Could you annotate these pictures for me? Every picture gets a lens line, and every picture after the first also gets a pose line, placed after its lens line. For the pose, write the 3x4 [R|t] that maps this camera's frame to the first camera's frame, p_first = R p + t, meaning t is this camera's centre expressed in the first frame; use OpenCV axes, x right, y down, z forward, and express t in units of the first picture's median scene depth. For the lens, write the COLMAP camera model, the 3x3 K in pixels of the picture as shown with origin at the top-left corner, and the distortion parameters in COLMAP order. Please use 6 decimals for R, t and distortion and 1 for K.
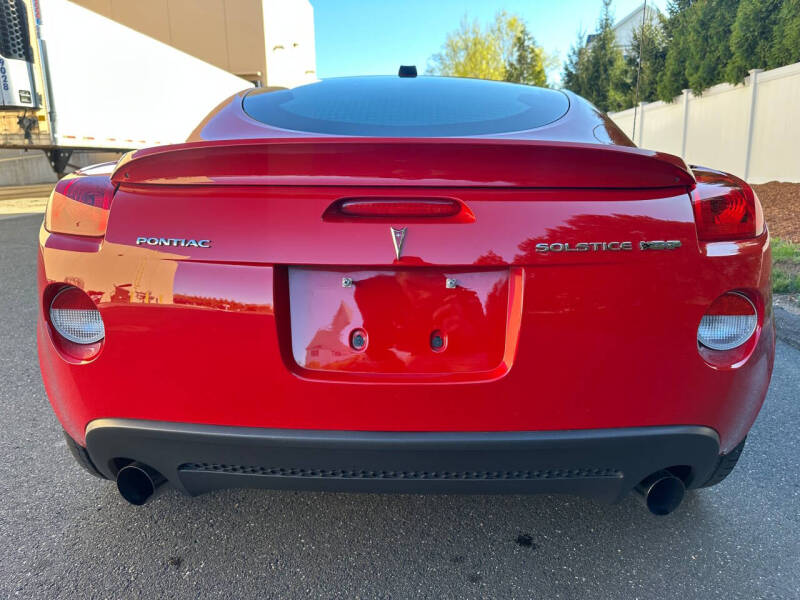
lens RADIAL K [[594.6, 0, 400.0], [0, 594.6, 300.0], [0, 0, 1]] dist [0.004003, 0.001648]
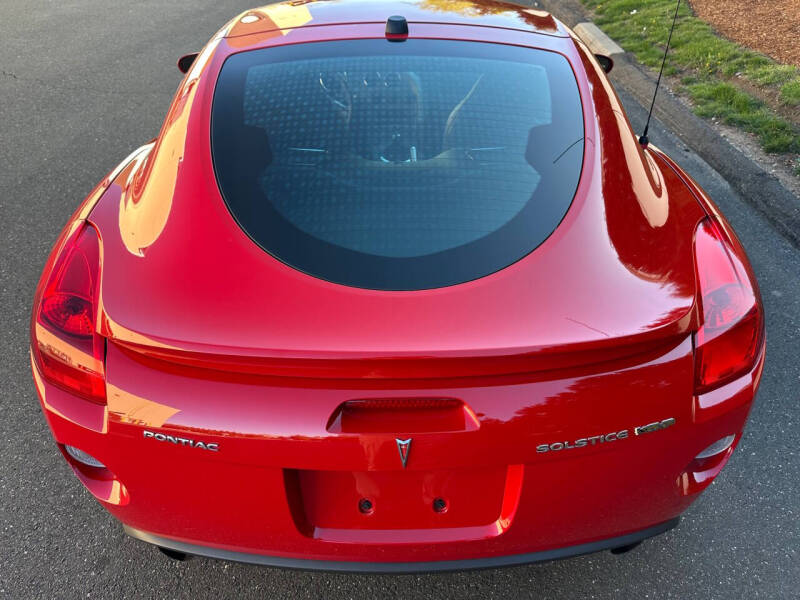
lens RADIAL K [[594.6, 0, 400.0], [0, 594.6, 300.0], [0, 0, 1]] dist [0.004003, 0.001648]
pose [[0.999248, -0.029948, 0.024626, -0.019886], [0.017015, 0.909416, 0.415540, -0.550265], [-0.034840, -0.414809, 0.909241, 0.123225]]
